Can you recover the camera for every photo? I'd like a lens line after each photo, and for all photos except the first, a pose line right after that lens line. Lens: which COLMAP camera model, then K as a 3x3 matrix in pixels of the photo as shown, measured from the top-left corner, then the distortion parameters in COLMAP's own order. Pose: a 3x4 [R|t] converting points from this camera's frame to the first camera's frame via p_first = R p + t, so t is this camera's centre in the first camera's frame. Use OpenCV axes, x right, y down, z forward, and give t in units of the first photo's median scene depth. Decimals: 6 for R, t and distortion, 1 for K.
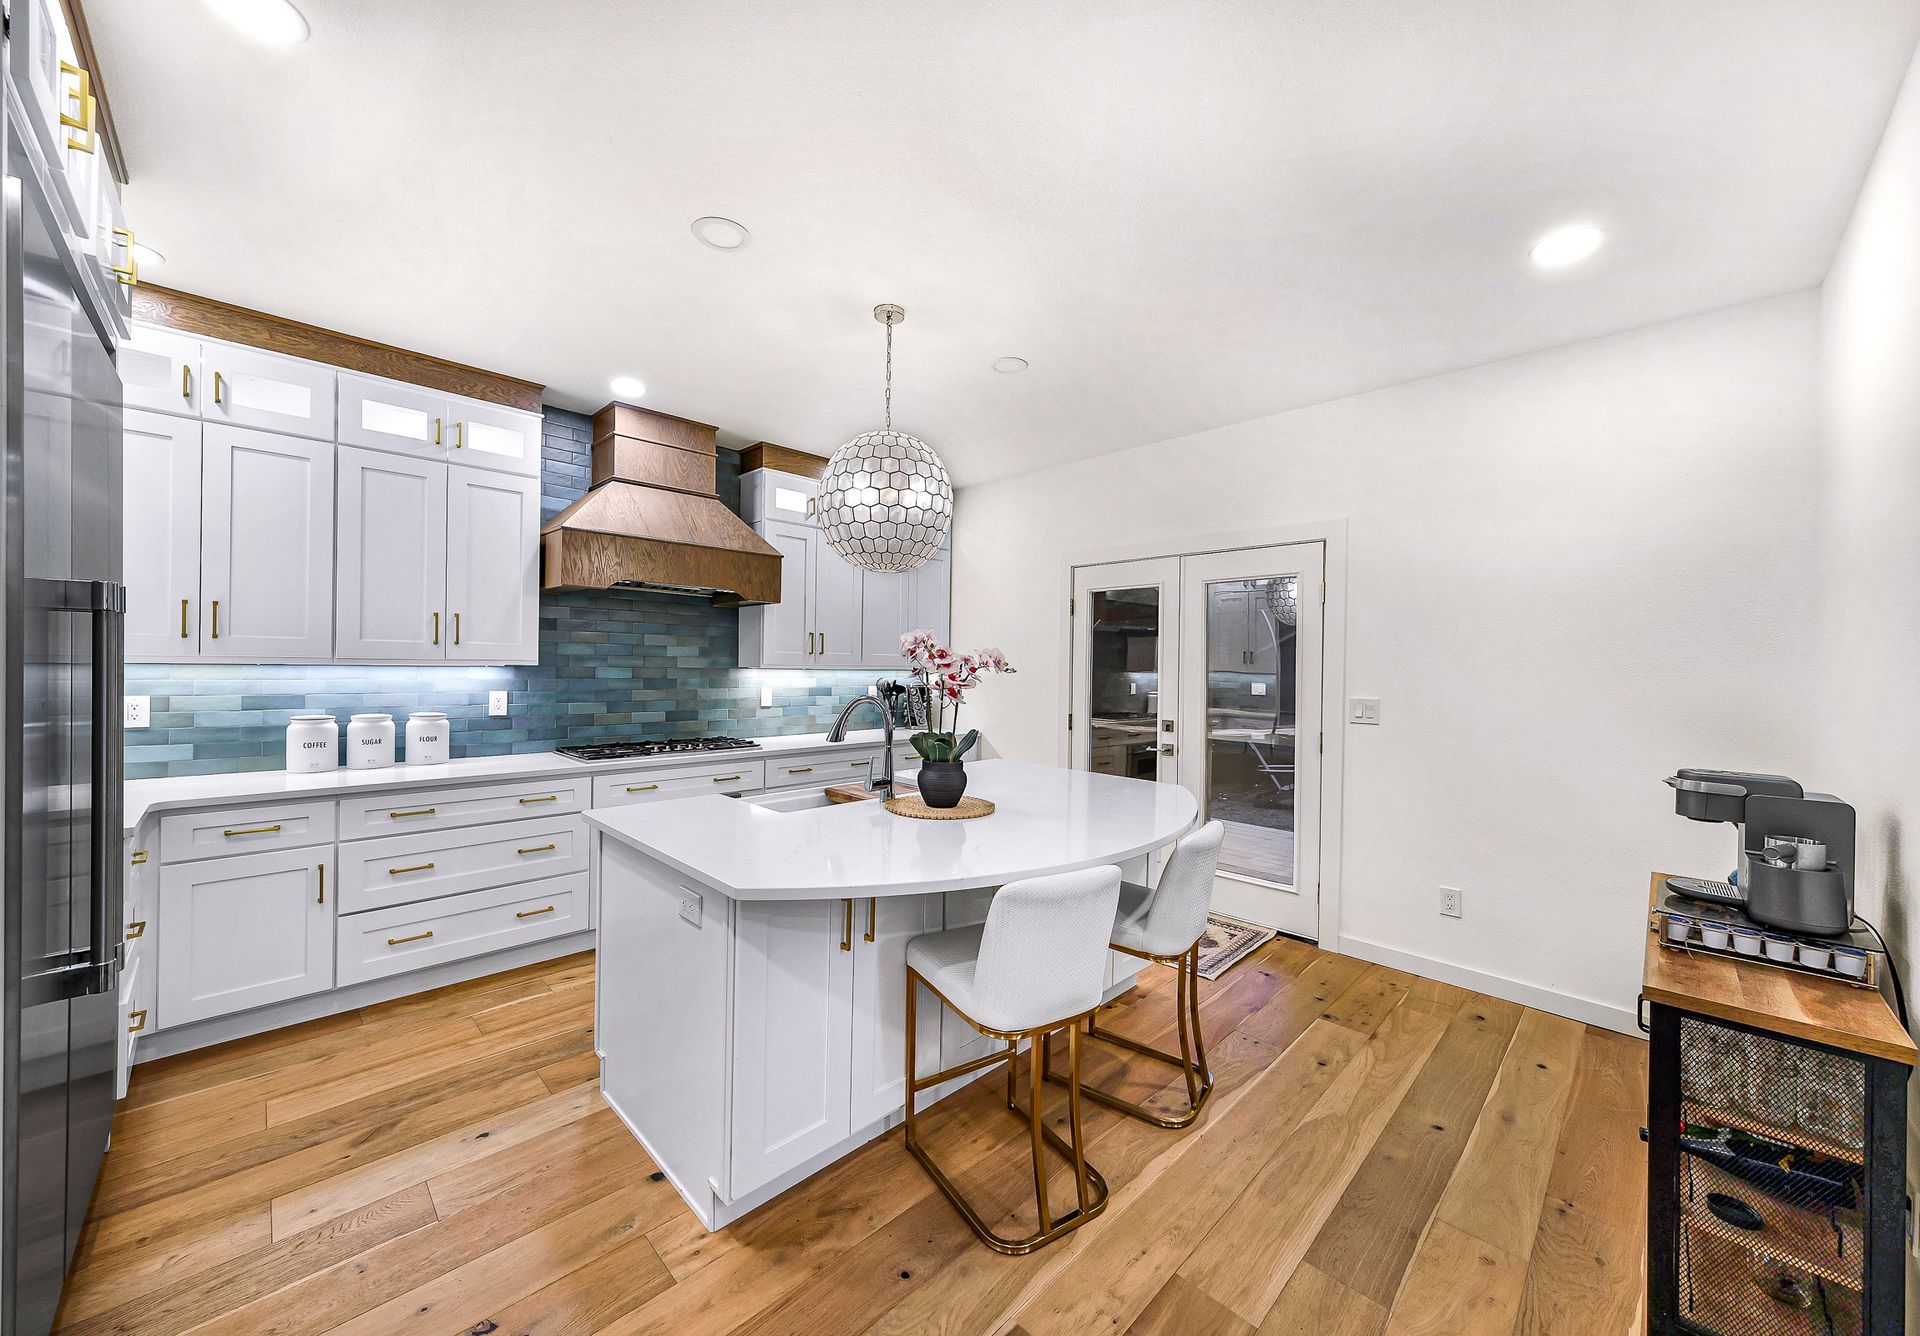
lens RADIAL K [[705.9, 0, 944.6], [0, 705.9, 675.1], [0, 0, 1]] dist [0.001527, 0.000312]
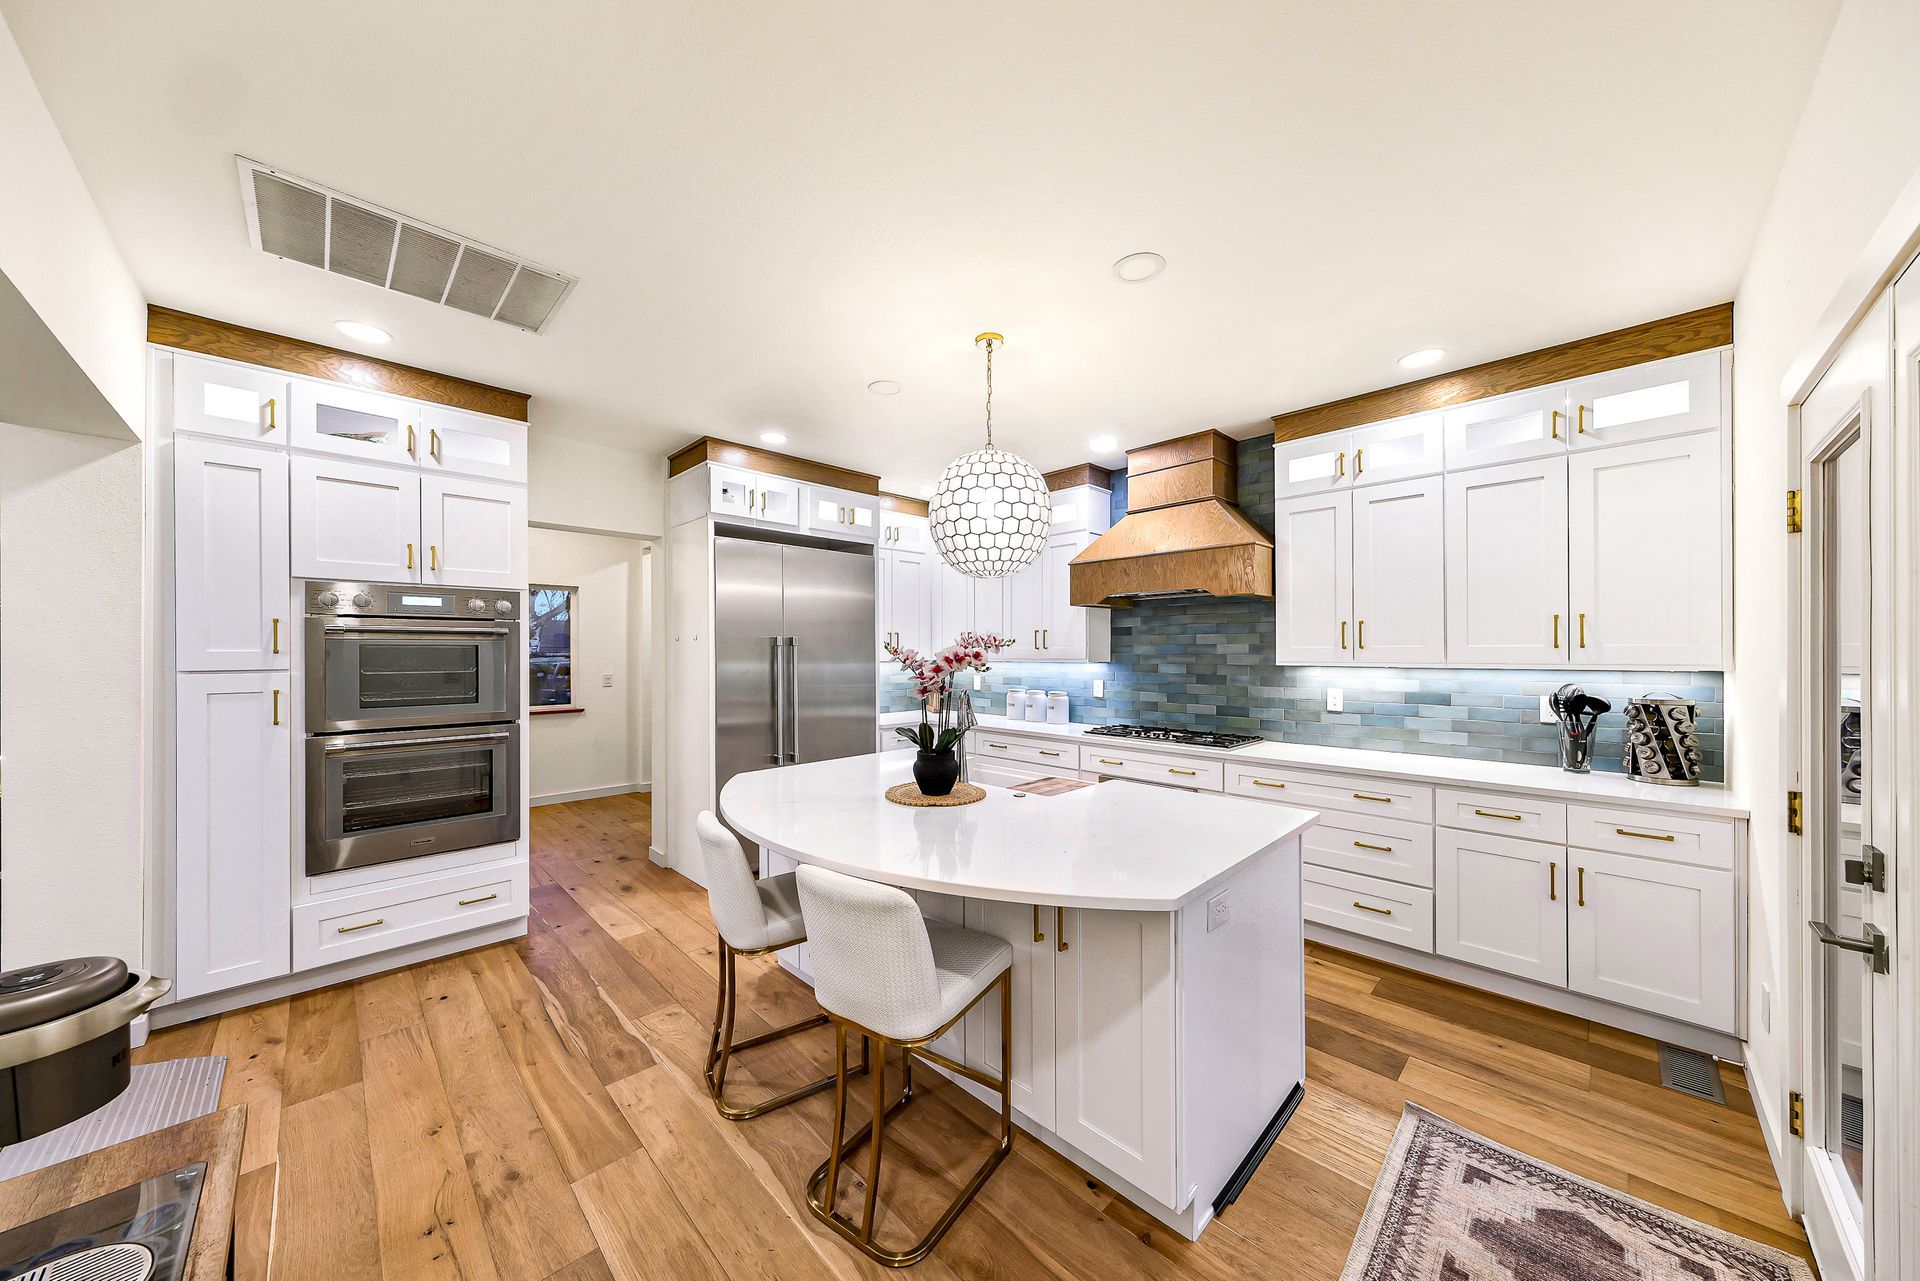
lens RADIAL K [[652.2, 0, 944.0], [0, 652.2, 638.7], [0, 0, 1]] dist [-0.001107, -0.000208]
pose [[-0.003547, -0.042460, -0.999092, 0.651466], [-0.023016, 0.998837, -0.042367, 0.002012], [0.999729, 0.022845, -0.004520, 0.659732]]
